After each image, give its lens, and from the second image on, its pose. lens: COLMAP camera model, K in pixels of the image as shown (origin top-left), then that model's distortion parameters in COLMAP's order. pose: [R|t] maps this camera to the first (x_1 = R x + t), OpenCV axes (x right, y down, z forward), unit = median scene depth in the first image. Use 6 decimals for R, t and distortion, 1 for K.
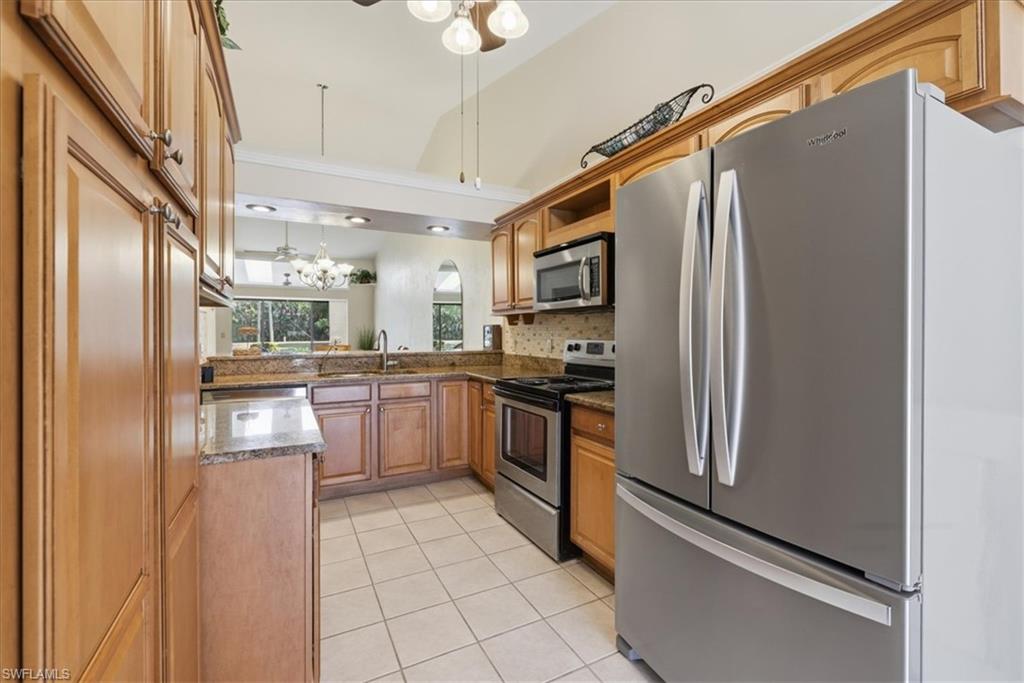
lens RADIAL K [[437.6, 0, 514.3], [0, 437.6, 333.5], [0, 0, 1]] dist [0.003229, -0.001105]
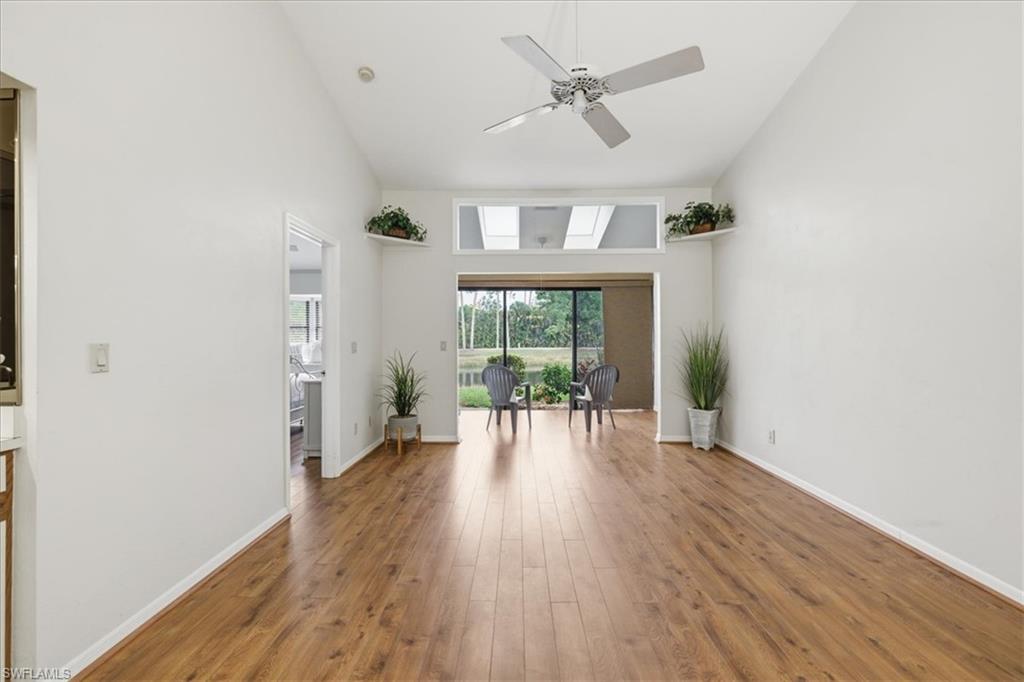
lens RADIAL K [[437.6, 0, 511.4], [0, 437.6, 340.0], [0, 0, 1]] dist [0.003229, -0.001105]
pose [[0.879516, -0.000691, -0.475869, -0.857591], [0.001045, 0.999999, 0.000480, -0.008807], [0.475868, -0.000920, 0.879516, 1.446463]]
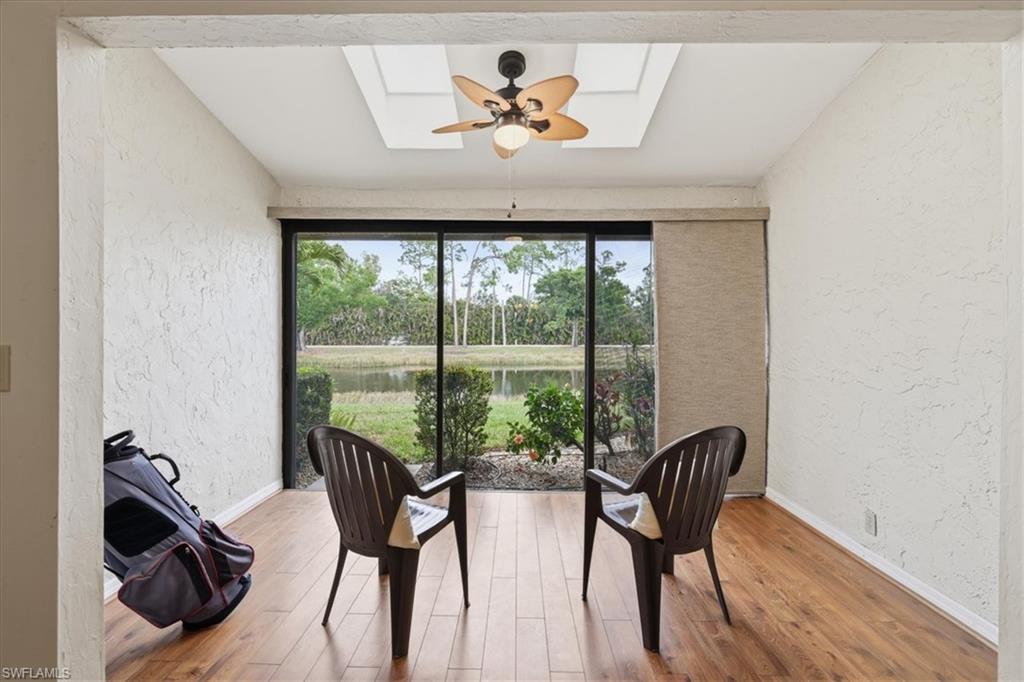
lens RADIAL K [[437.6, 0, 513.5], [0, 437.6, 337.1], [0, 0, 1]] dist [0.003229, -0.001105]
pose [[0.882187, 0.008893, -0.470814, -1.316140], [-0.008841, 0.999958, 0.002322, -0.013215], [0.470815, 0.002114, 0.882229, 2.582372]]
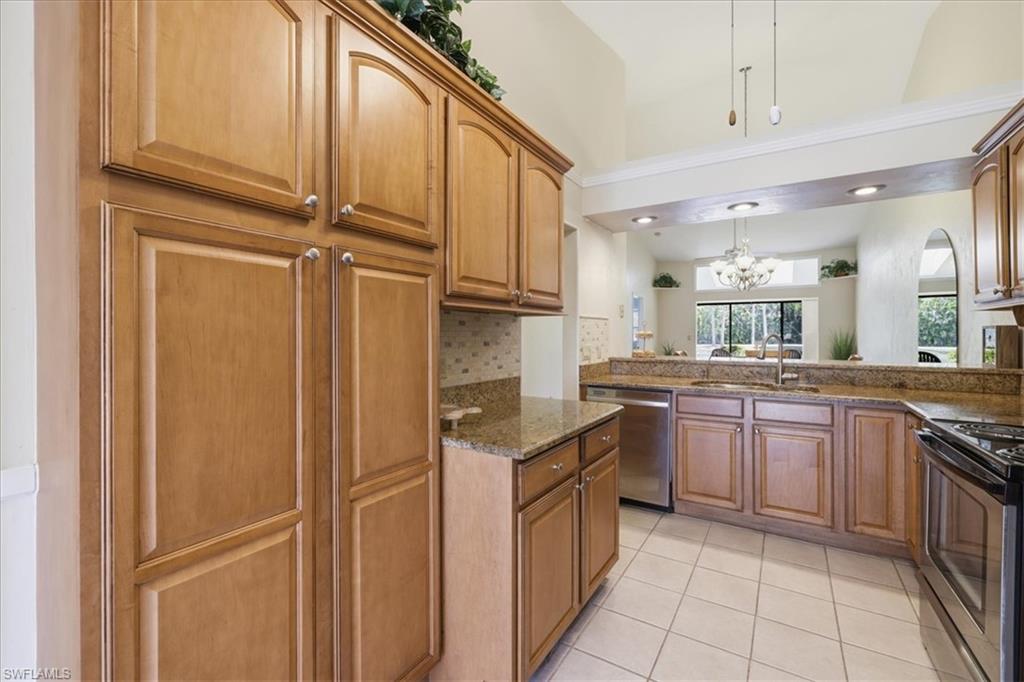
lens RADIAL K [[437.6, 0, 520.7], [0, 437.6, 336.1], [0, 0, 1]] dist [0.003229, -0.001105]
pose [[0.518662, 0.006155, -0.854957, 0.146059], [-0.005795, 0.999976, 0.003683, -0.005038], [0.854960, 0.003044, 0.518686, 0.168561]]
